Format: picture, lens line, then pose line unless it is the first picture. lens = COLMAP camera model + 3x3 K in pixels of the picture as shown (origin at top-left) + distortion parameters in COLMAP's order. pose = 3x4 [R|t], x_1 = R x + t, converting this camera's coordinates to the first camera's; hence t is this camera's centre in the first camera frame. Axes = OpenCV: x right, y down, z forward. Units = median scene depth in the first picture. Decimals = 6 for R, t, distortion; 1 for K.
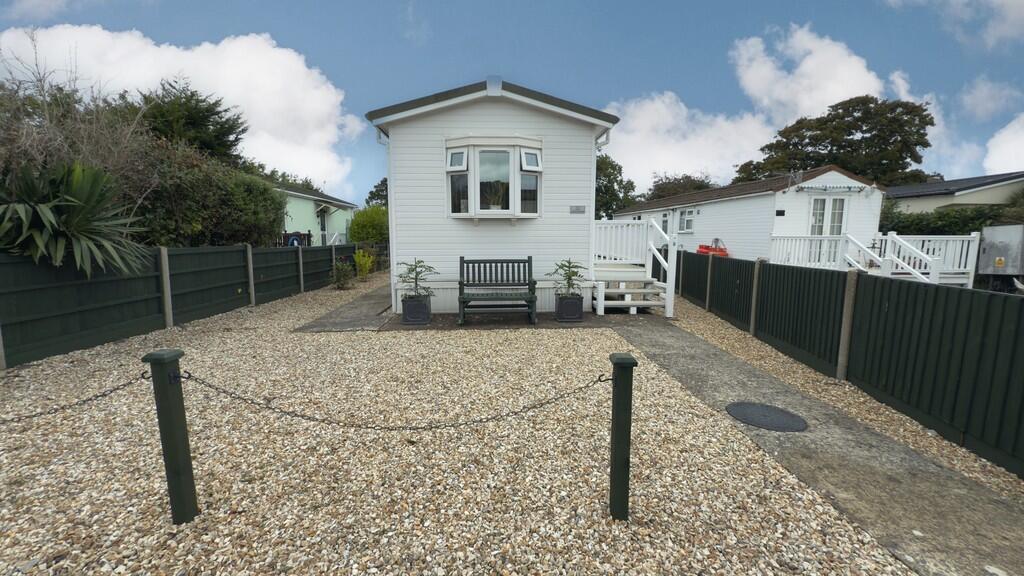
lens RADIAL K [[408.2, 0, 512.0], [0, 408.2, 288.0], [0, 0, 1]] dist [-0.000410, 0.000095]
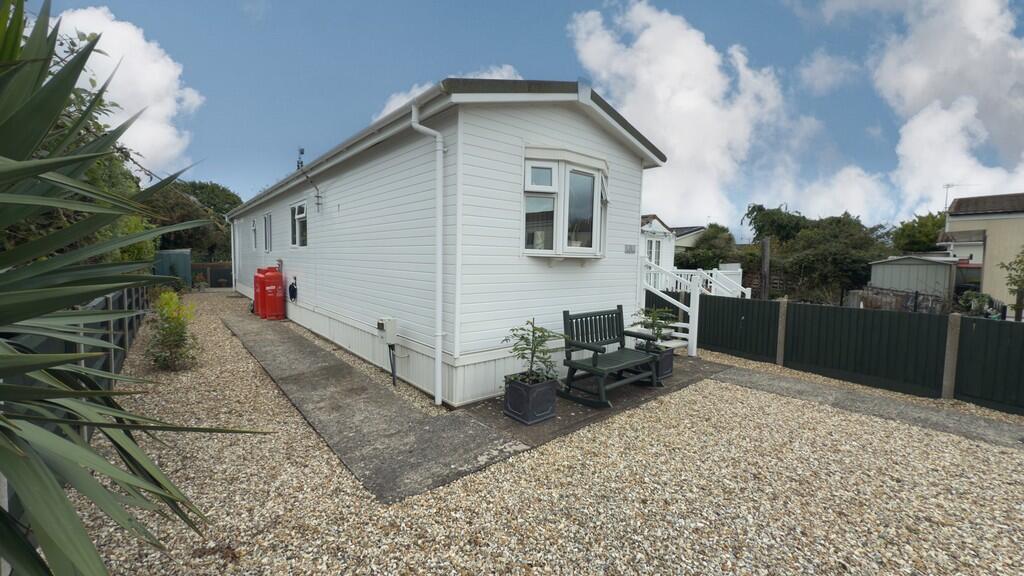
lens RADIAL K [[408.2, 0, 512.0], [0, 408.2, 288.0], [0, 0, 1]] dist [-0.000410, 0.000095]
pose [[0.799378, -0.028501, 0.600152, -0.617311], [0.063199, 0.997322, -0.036815, -0.094566], [-0.597495, 0.067358, 0.799038, 0.467004]]
